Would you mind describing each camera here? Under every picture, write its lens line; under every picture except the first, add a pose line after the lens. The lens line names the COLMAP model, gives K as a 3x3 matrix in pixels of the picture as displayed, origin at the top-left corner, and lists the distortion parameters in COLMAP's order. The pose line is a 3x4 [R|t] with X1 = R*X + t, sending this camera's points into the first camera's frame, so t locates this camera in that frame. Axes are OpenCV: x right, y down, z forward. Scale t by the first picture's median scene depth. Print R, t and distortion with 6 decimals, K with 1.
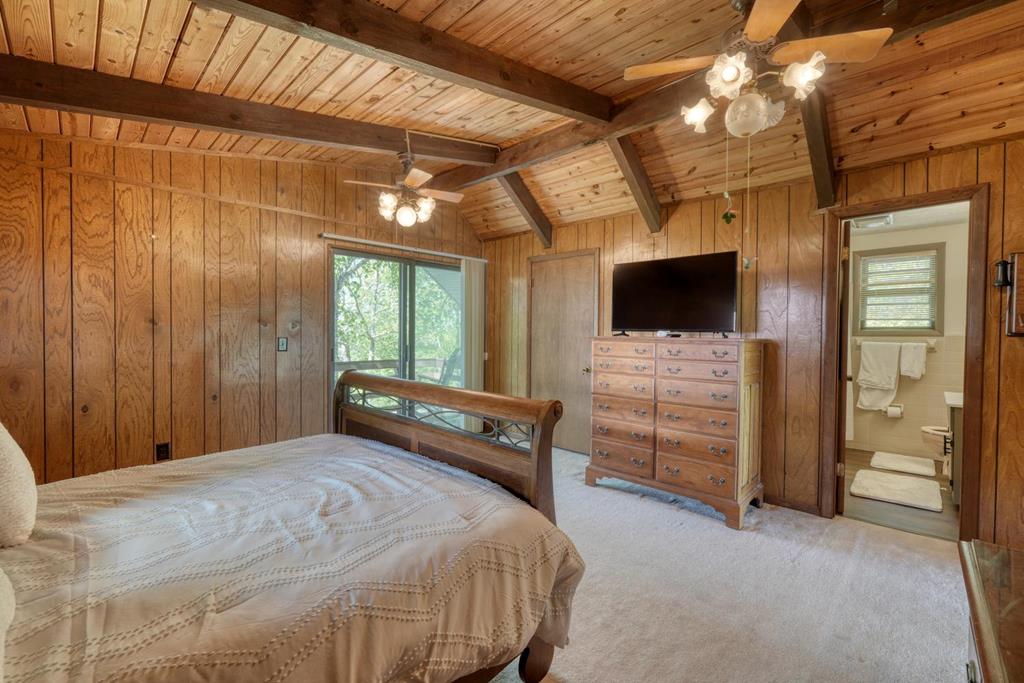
lens RADIAL K [[431.0, 0, 511.9], [0, 431.0, 339.2], [0, 0, 1]] dist [-0.000491, 0.000038]
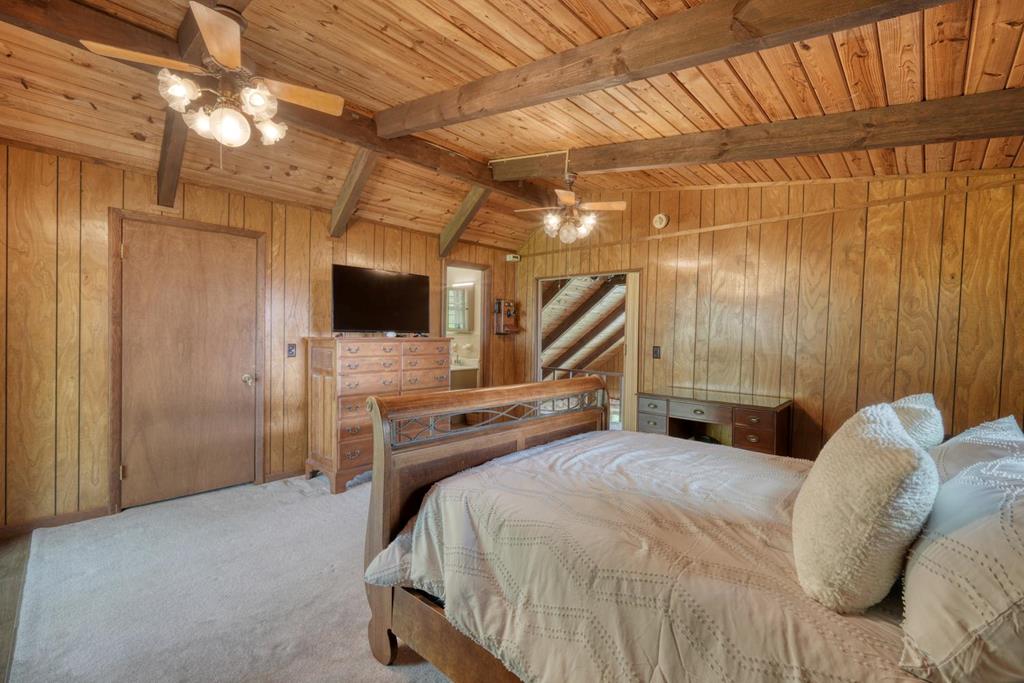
lens RADIAL K [[431.0, 0, 511.9], [0, 431.0, 339.2], [0, 0, 1]] dist [-0.000491, 0.000038]
pose [[0.002663, -0.021228, 0.999771, -0.807938], [0.007935, 0.999744, 0.021206, -0.021106], [-0.999965, 0.007877, 0.002830, 0.642956]]
